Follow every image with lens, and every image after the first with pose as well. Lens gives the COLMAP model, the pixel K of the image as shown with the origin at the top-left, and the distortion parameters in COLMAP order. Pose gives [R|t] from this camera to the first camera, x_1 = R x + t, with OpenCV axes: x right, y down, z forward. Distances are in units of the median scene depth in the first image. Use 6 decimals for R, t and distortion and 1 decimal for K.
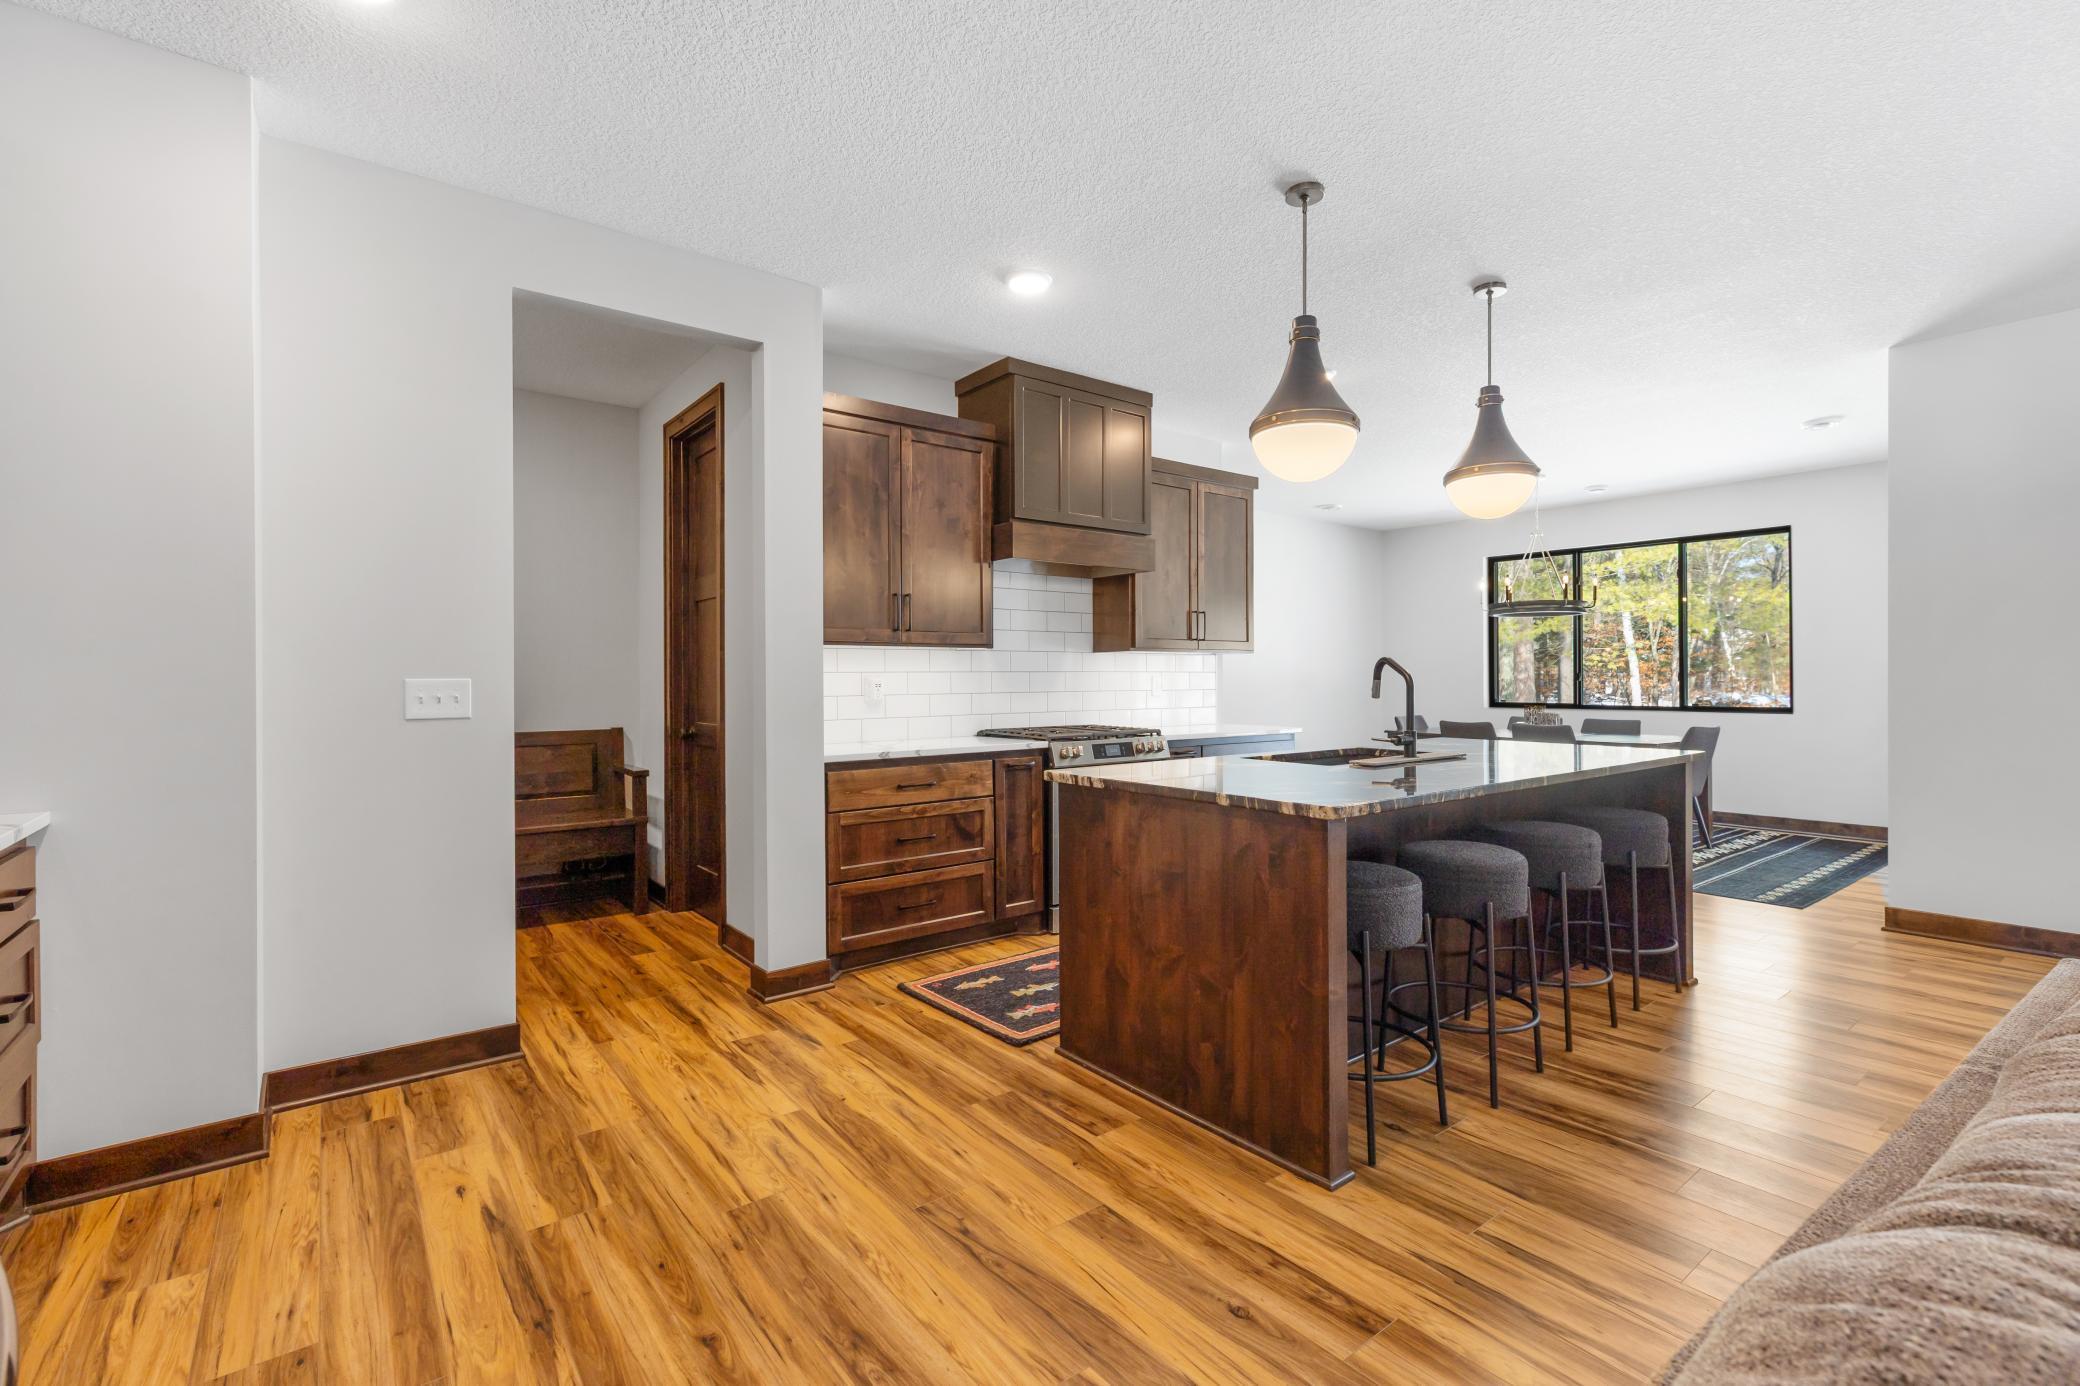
lens RADIAL K [[926.8, 0, 1038.4], [0, 926.8, 683.3], [0, 0, 1]] dist [0.006310, -0.001238]
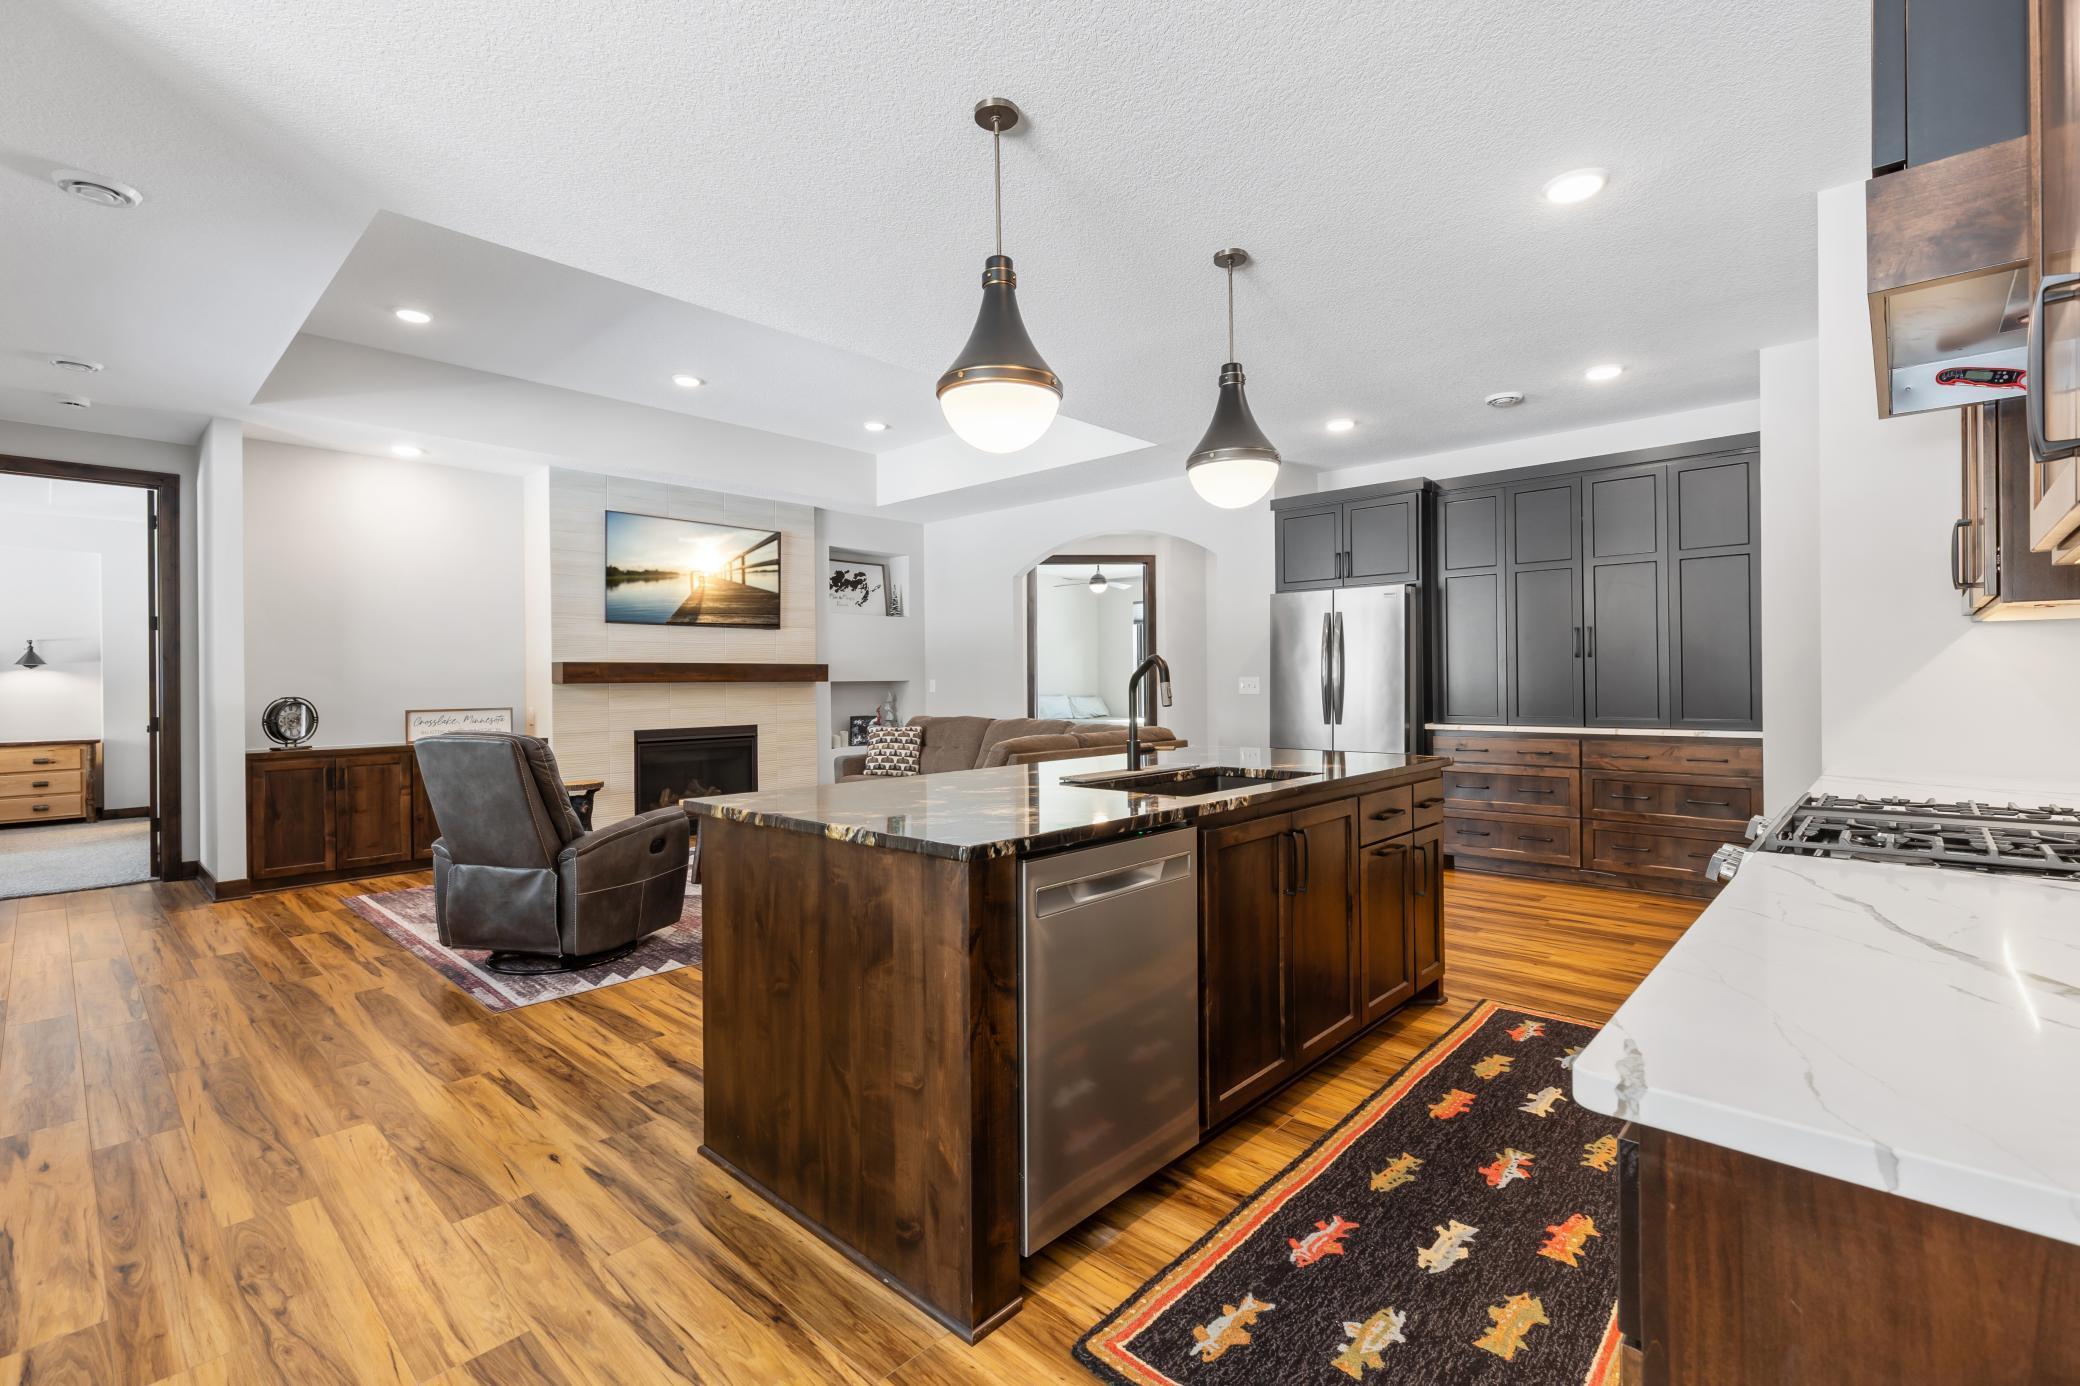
lens RADIAL K [[926.8, 0, 1047.5], [0, 926.8, 676.4], [0, 0, 1]] dist [0.006310, -0.001238]
pose [[-0.985945, 0.008609, -0.166850, 0.551249], [0.008093, 0.999960, 0.003772, -0.011033], [0.166876, 0.002369, -0.985975, 1.624295]]
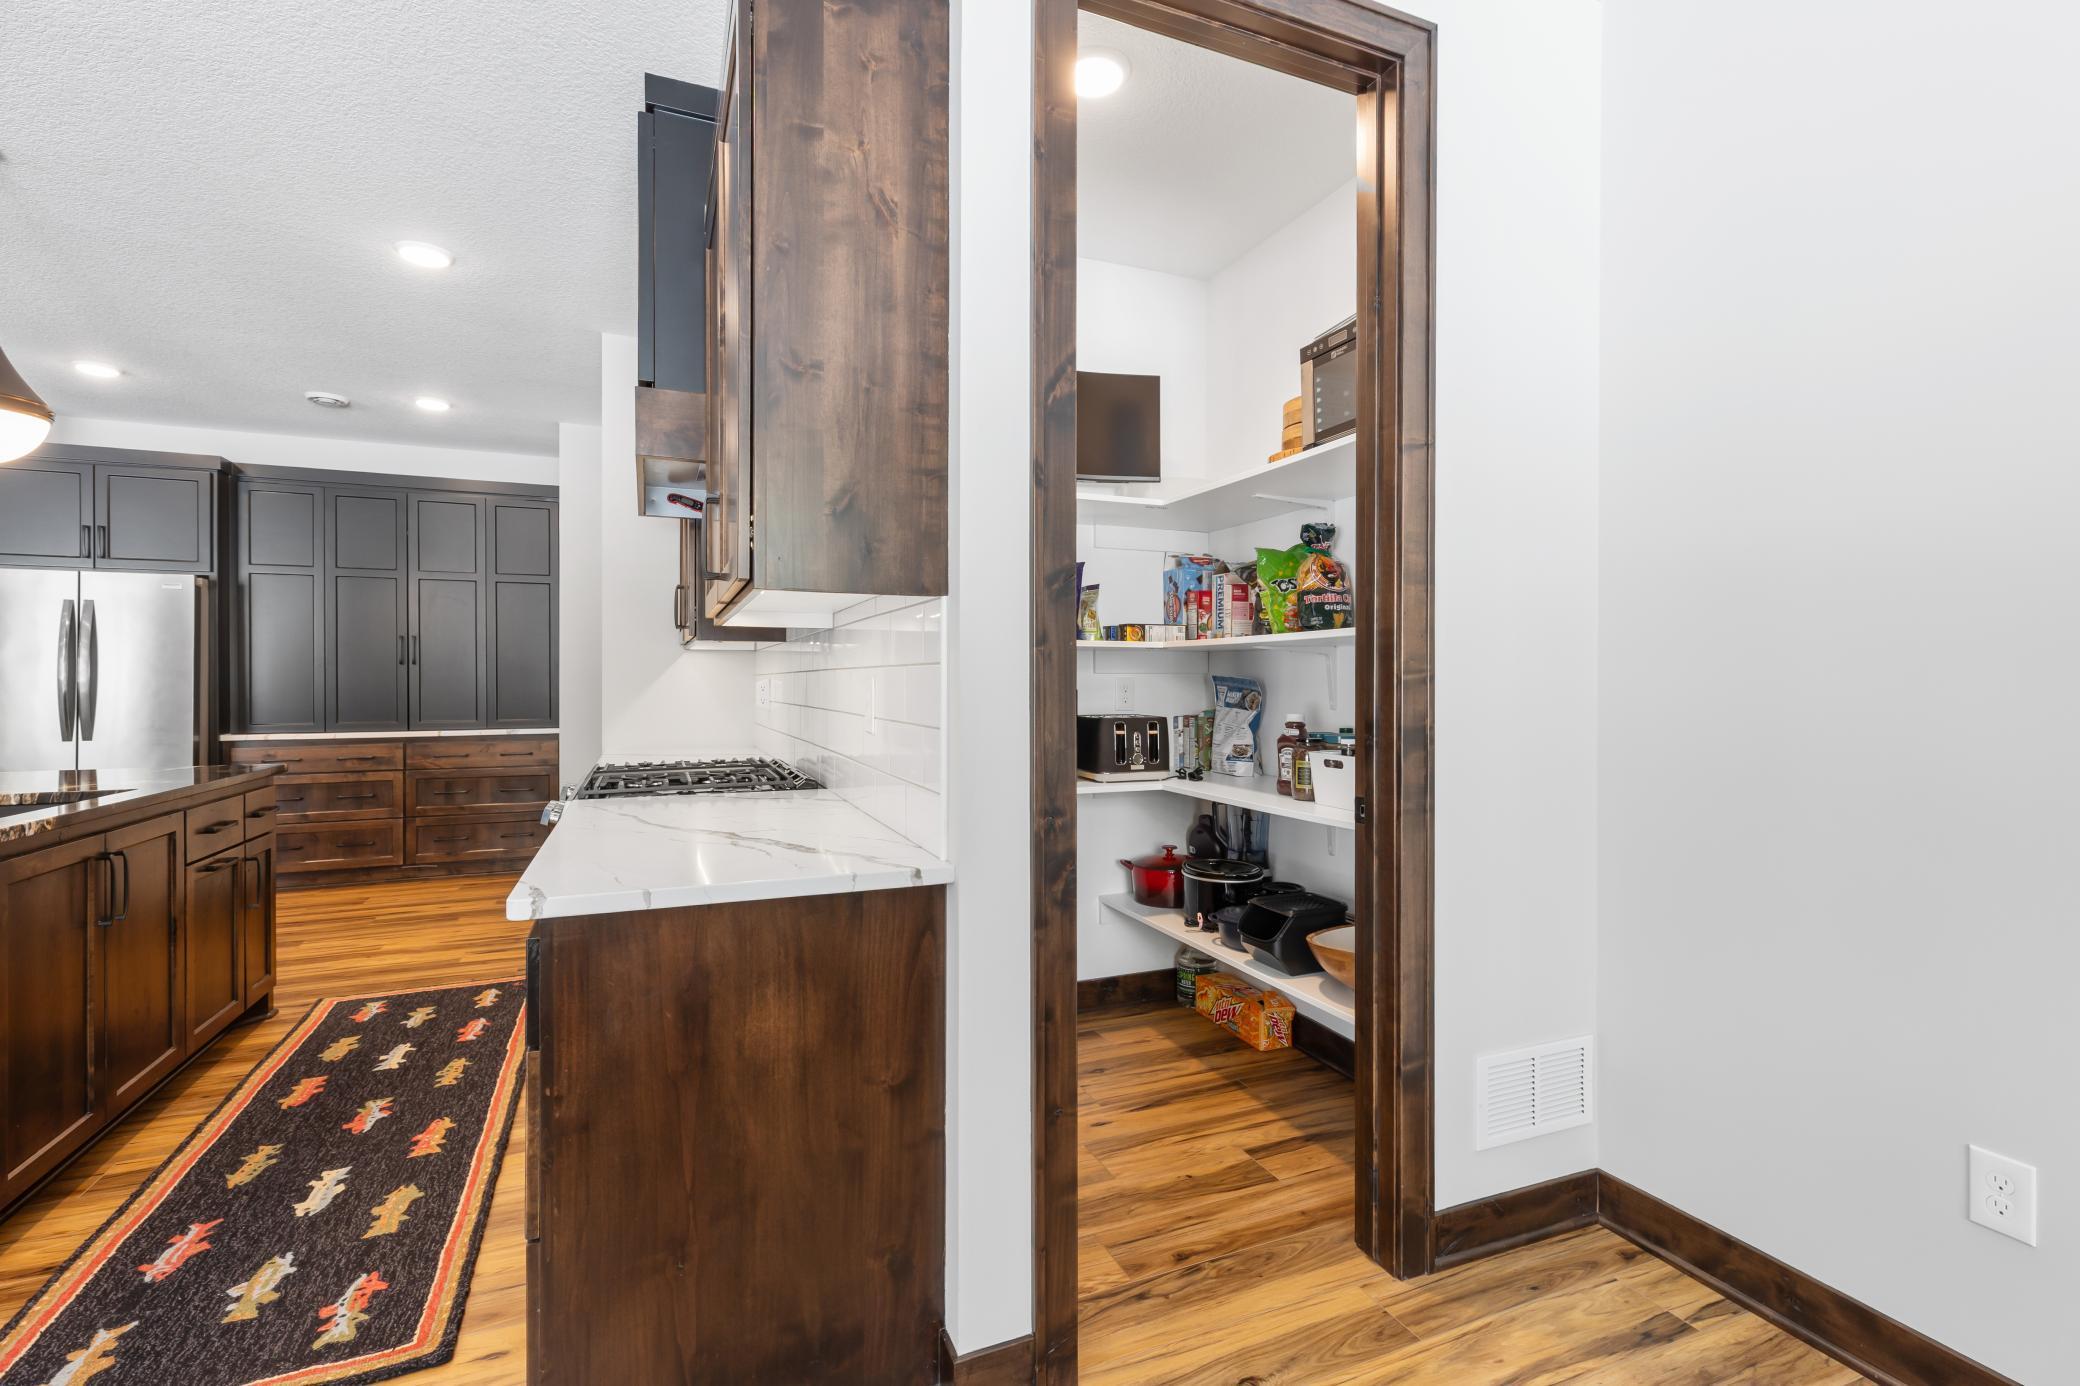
lens RADIAL K [[926.8, 0, 1038.1], [0, 926.8, 683.5], [0, 0, 1]] dist [0.006310, -0.001238]
pose [[-0.257984, 0.005230, -0.966135, 0.691661], [-0.004694, 0.999967, 0.006667, -0.012454], [0.966138, 0.006255, -0.257951, 1.729943]]
